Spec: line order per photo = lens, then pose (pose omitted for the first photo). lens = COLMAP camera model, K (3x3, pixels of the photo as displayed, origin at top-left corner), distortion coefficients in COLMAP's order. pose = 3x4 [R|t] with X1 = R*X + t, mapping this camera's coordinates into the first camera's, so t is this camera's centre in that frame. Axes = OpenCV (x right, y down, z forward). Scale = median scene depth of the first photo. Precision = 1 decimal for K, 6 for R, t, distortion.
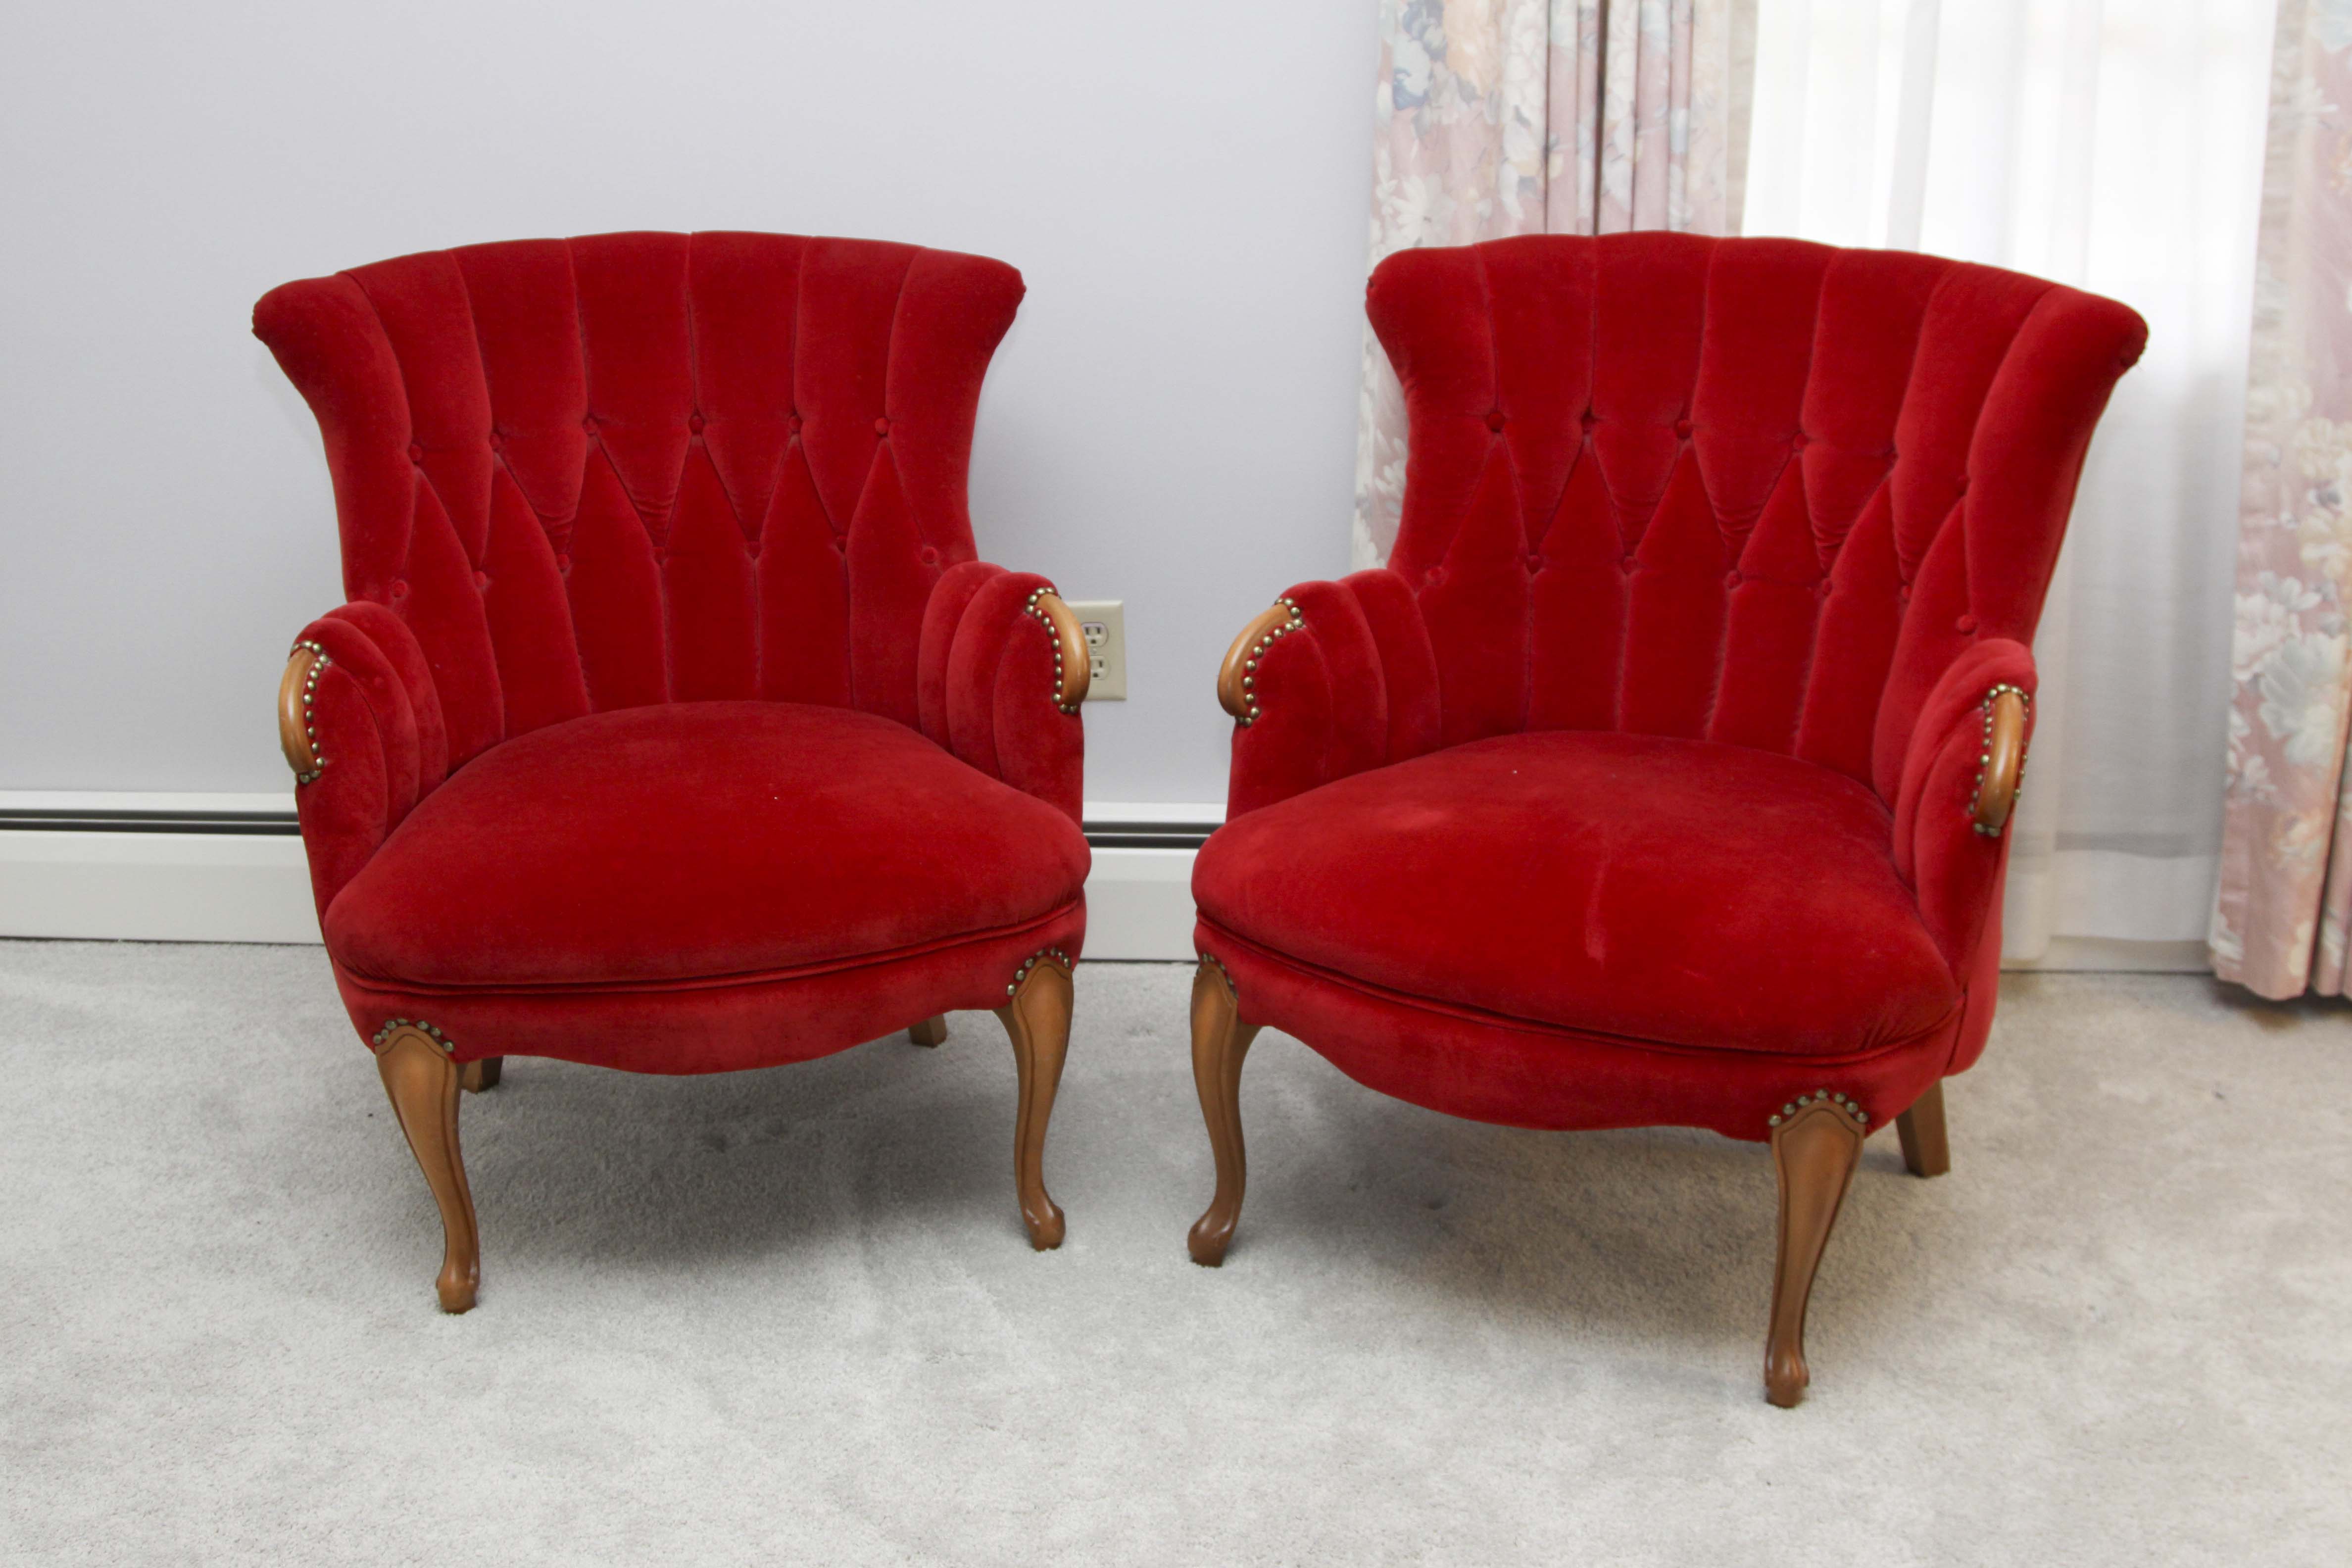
lens RADIAL K [[2509.4, 0, 1118.2], [0, 2509.4, 758.9], [0, 0, 1]] dist [-0.144530, 0.072131]
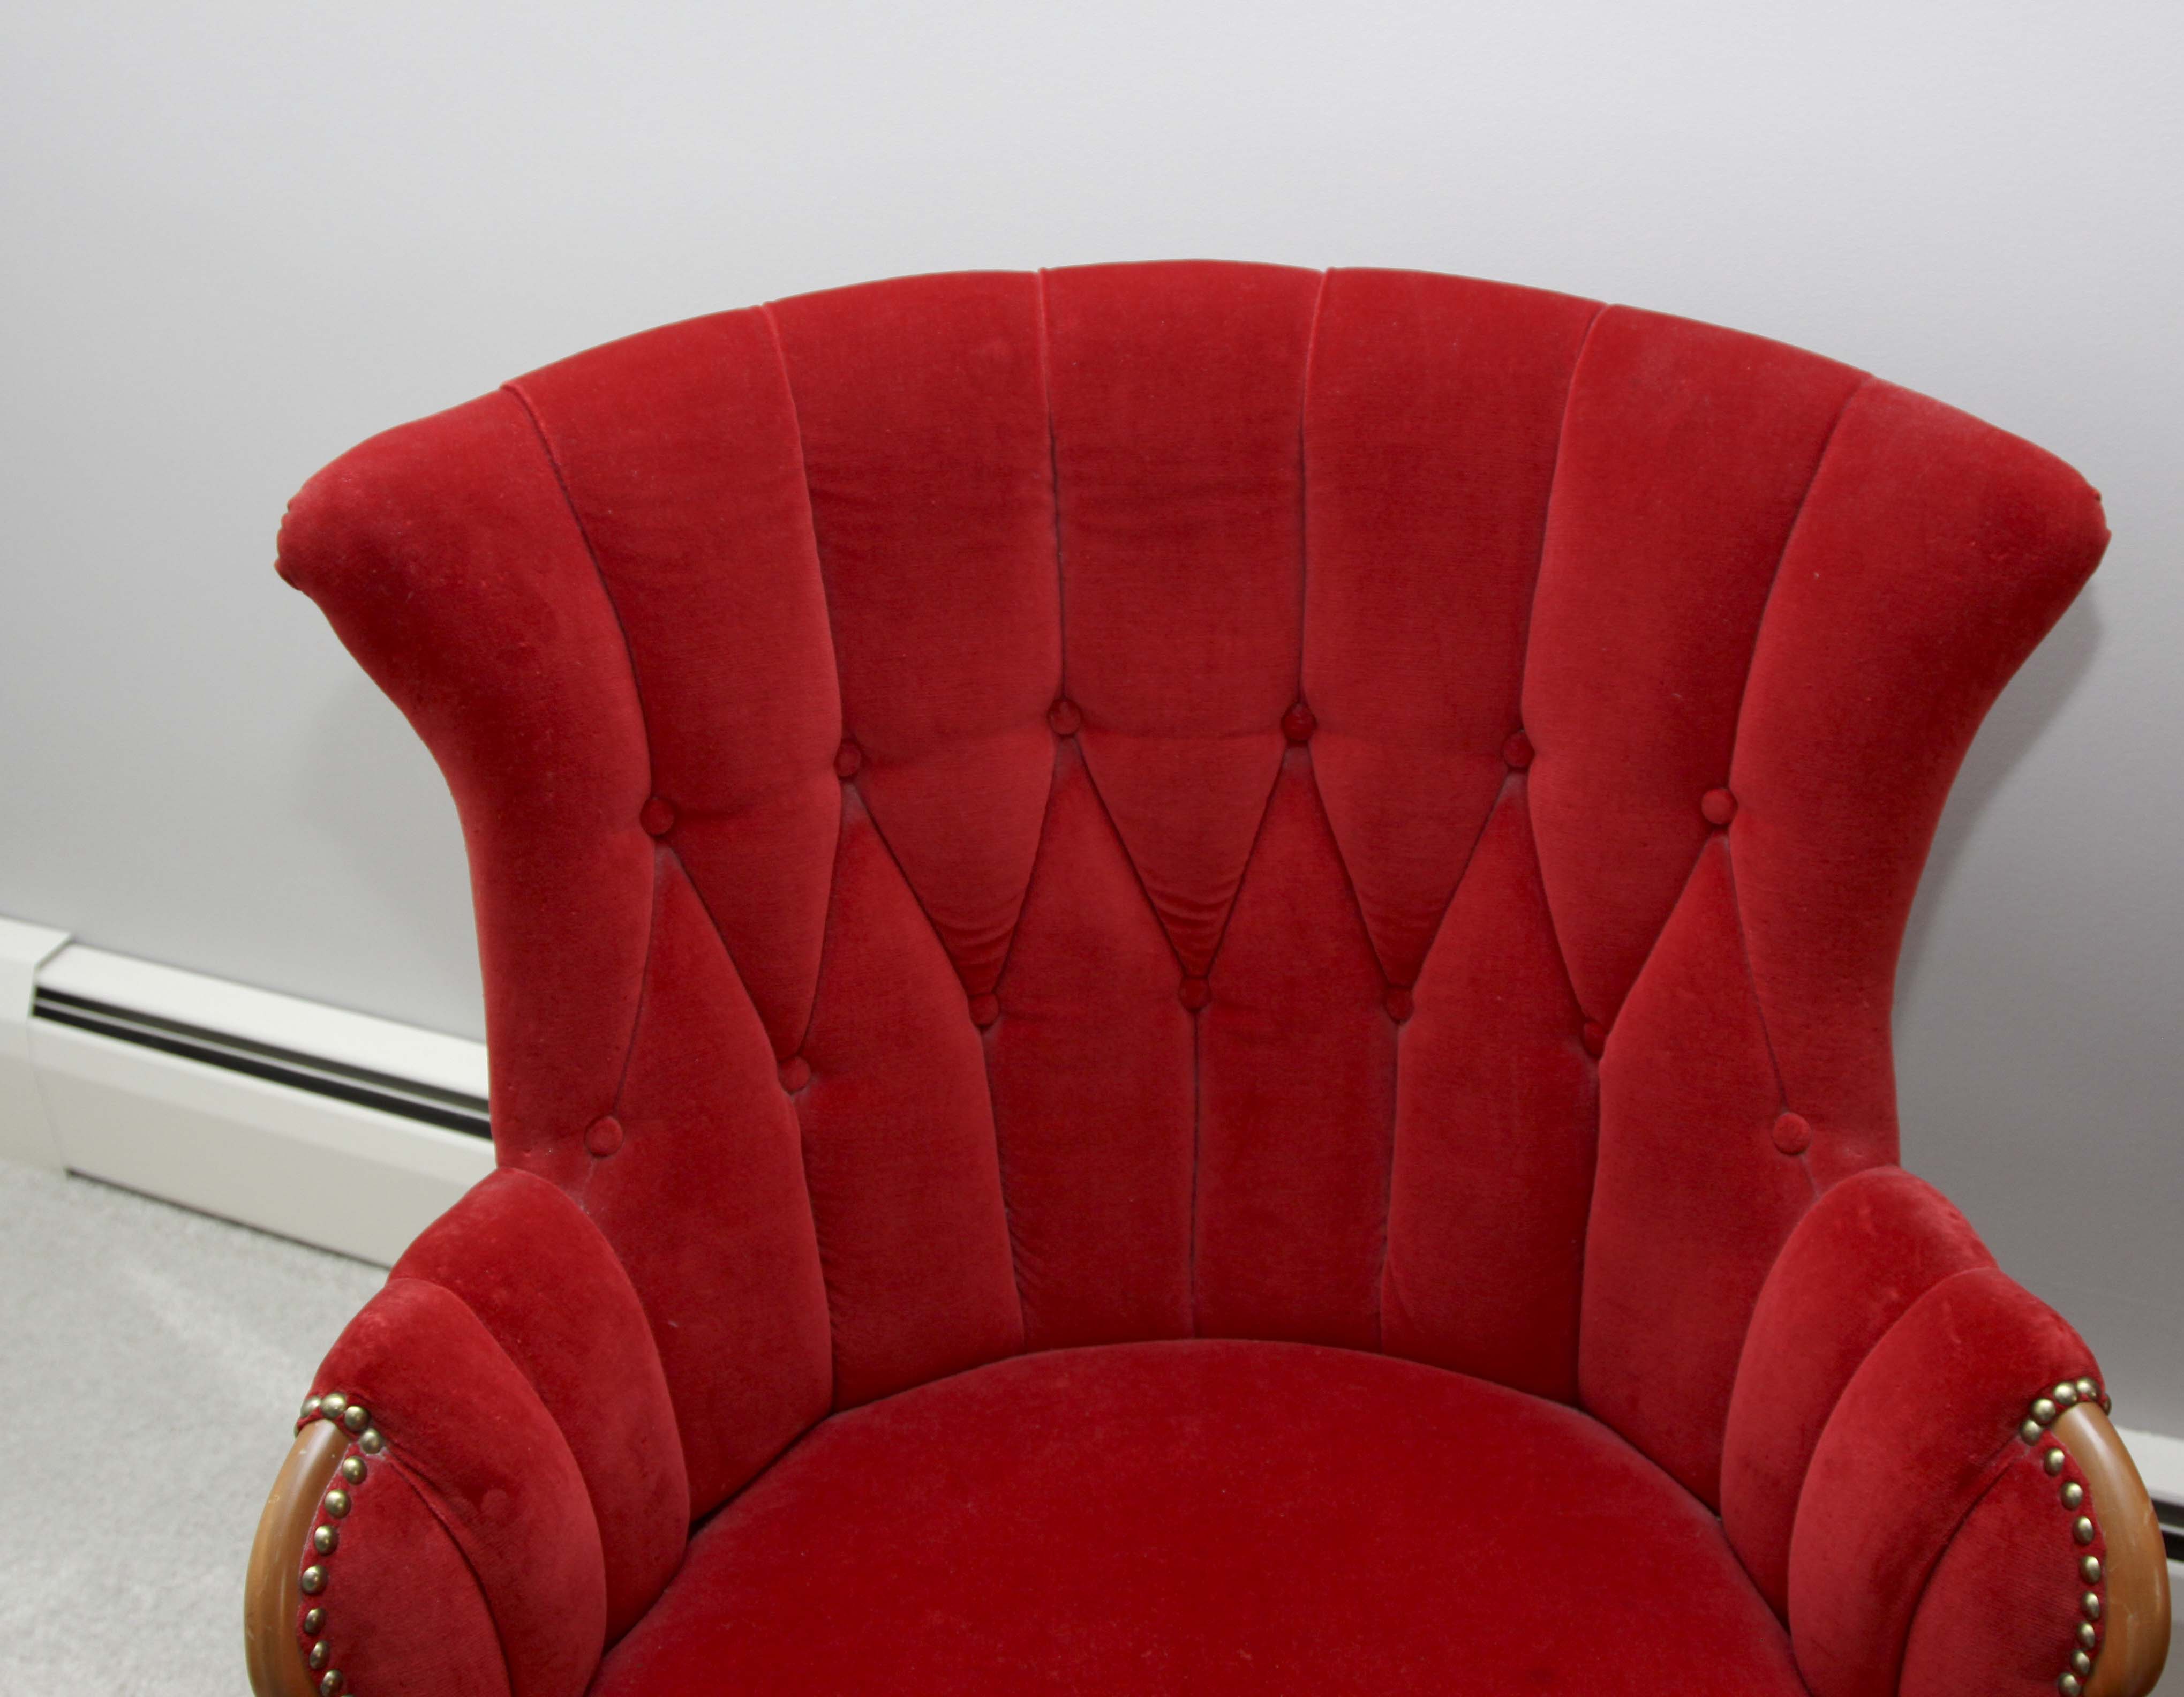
lens RADIAL K [[2884.6, 0, 1187.3], [0, 2884.6, 847.5], [0, 0, 1]] dist [-0.091807, -0.005932]
pose [[0.971461, 0.130467, -0.198097, -0.094818], [-0.082147, 0.968513, 0.235019, -0.265994], [0.222521, -0.212039, 0.951590, 0.568399]]
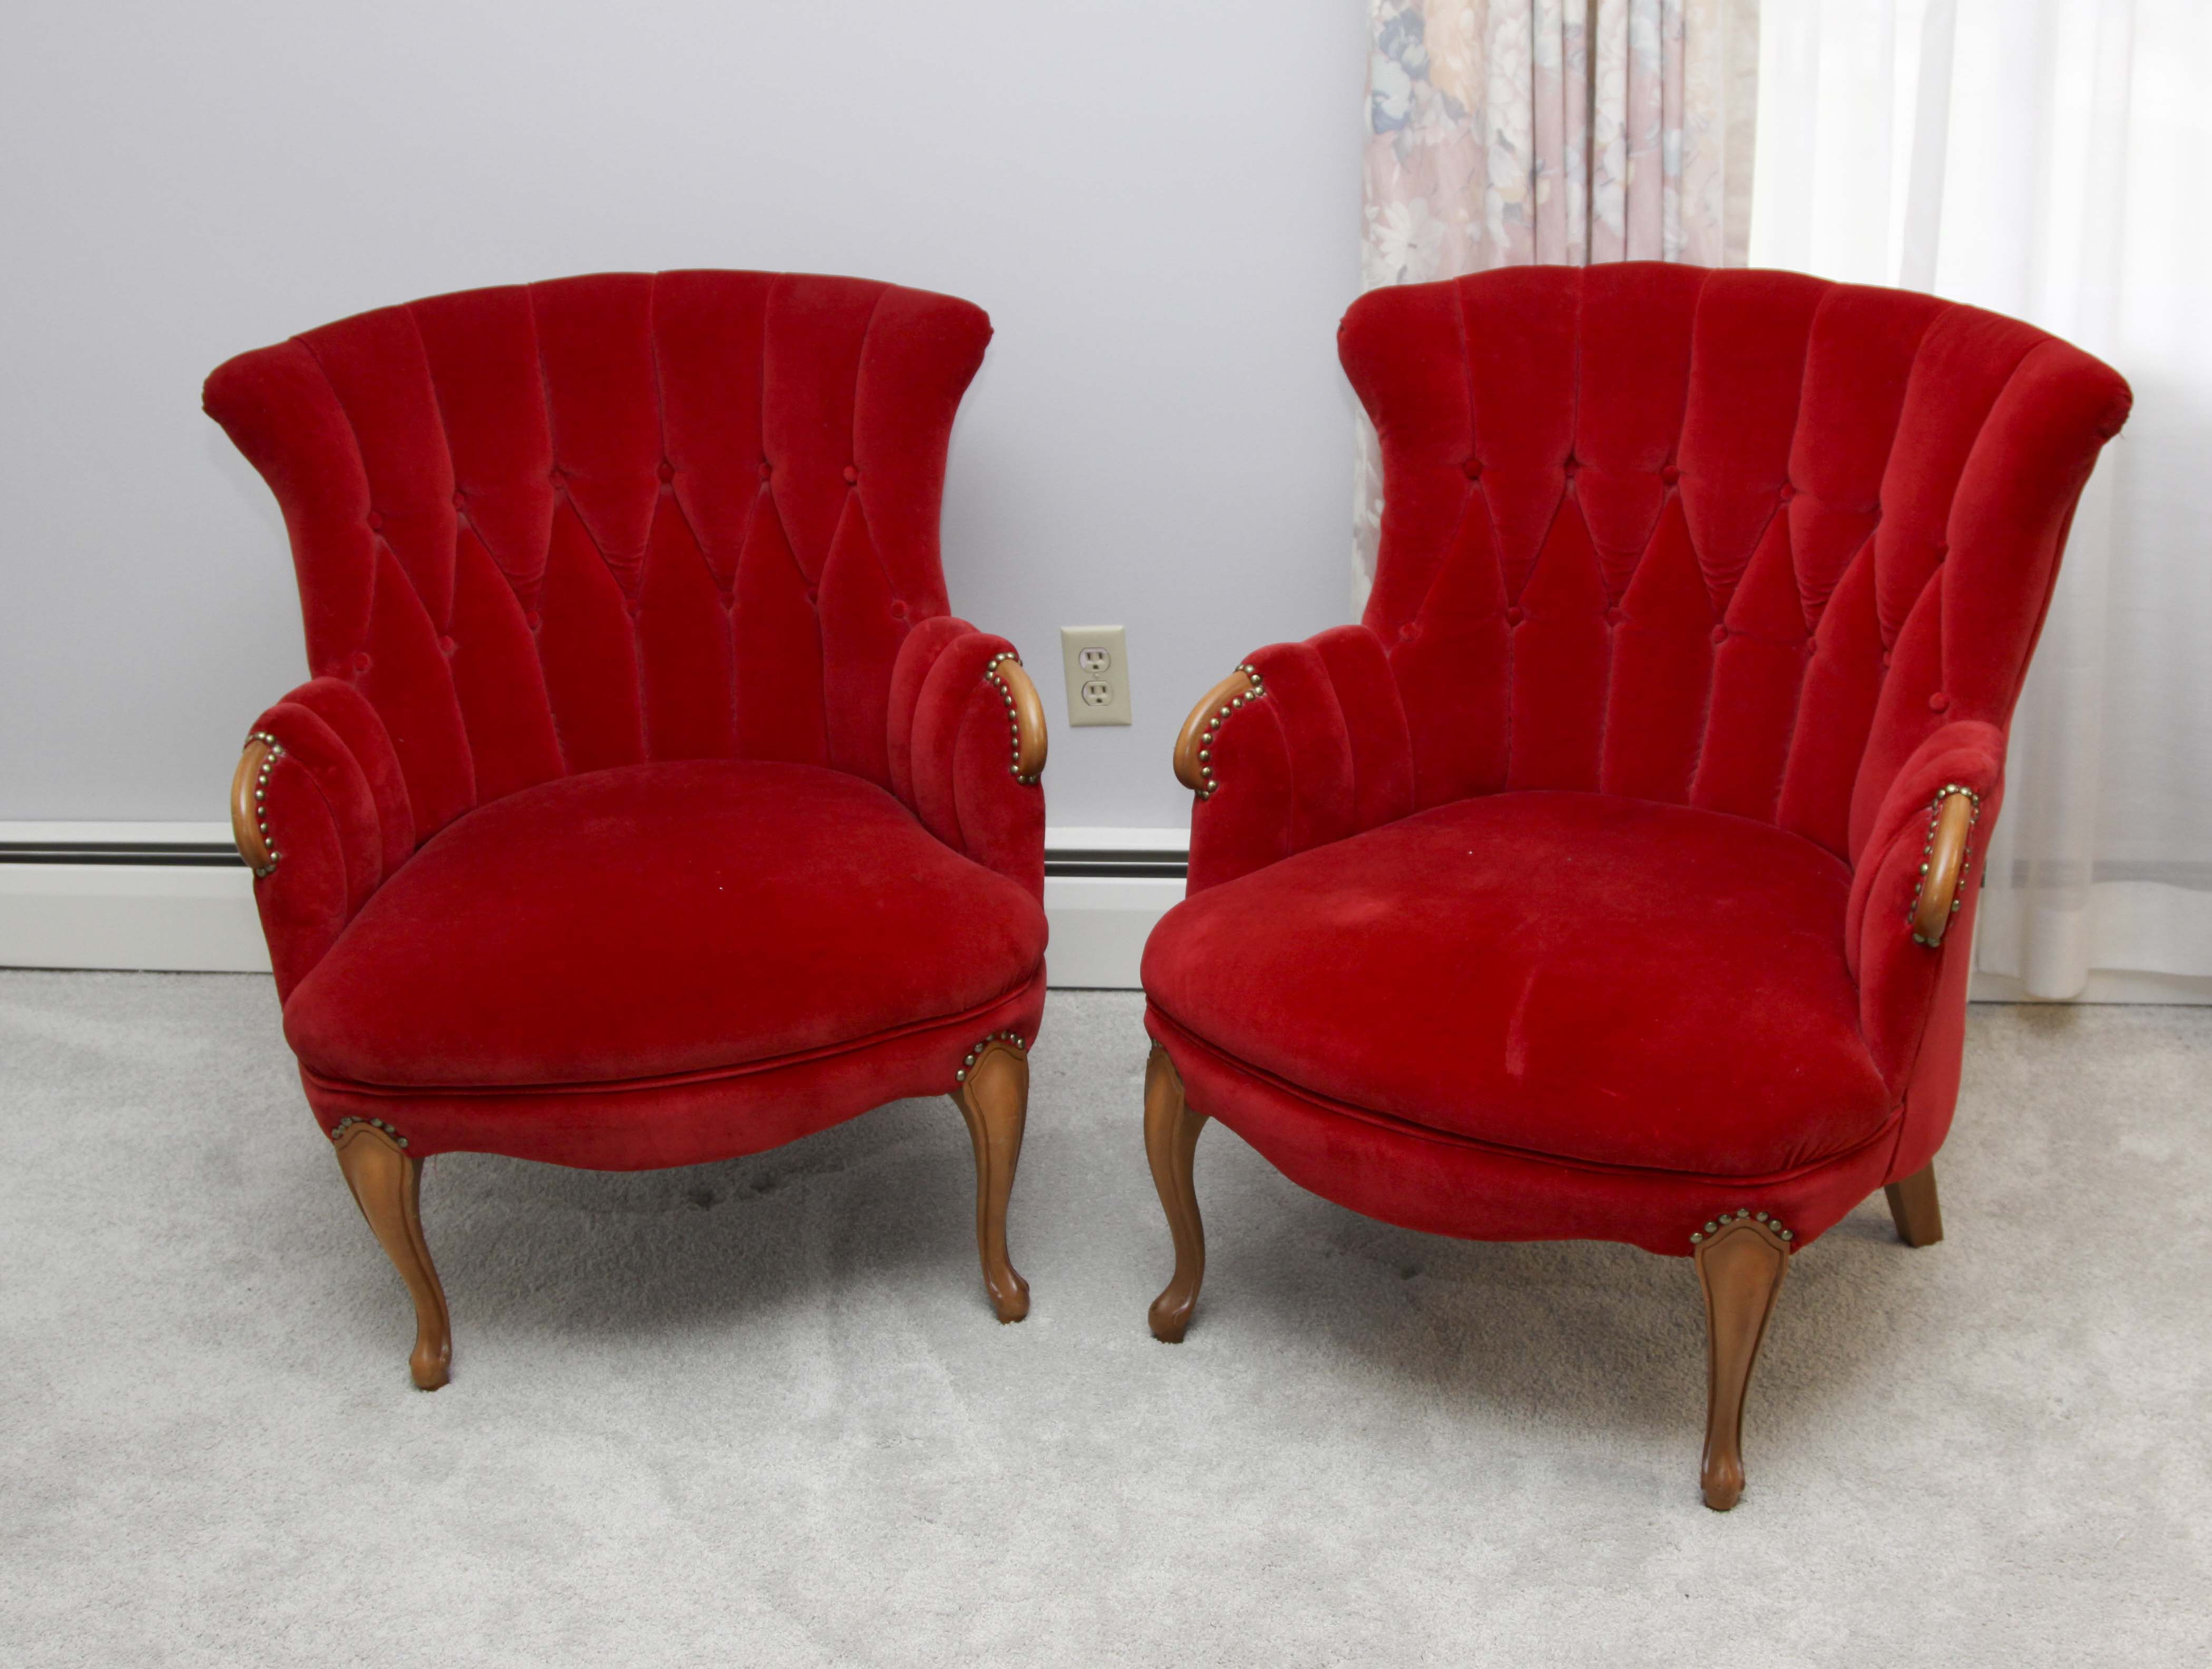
lens RADIAL K [[2669.5, 0, 1155.0], [0, 2669.5, 846.9], [0, 0, 1]] dist [-0.134473, 0.039245]
pose [[0.997872, -0.007669, -0.064751, 0.101387], [0.013819, 0.995375, 0.095071, -0.096208], [0.063722, -0.095763, 0.993362, -0.041150]]
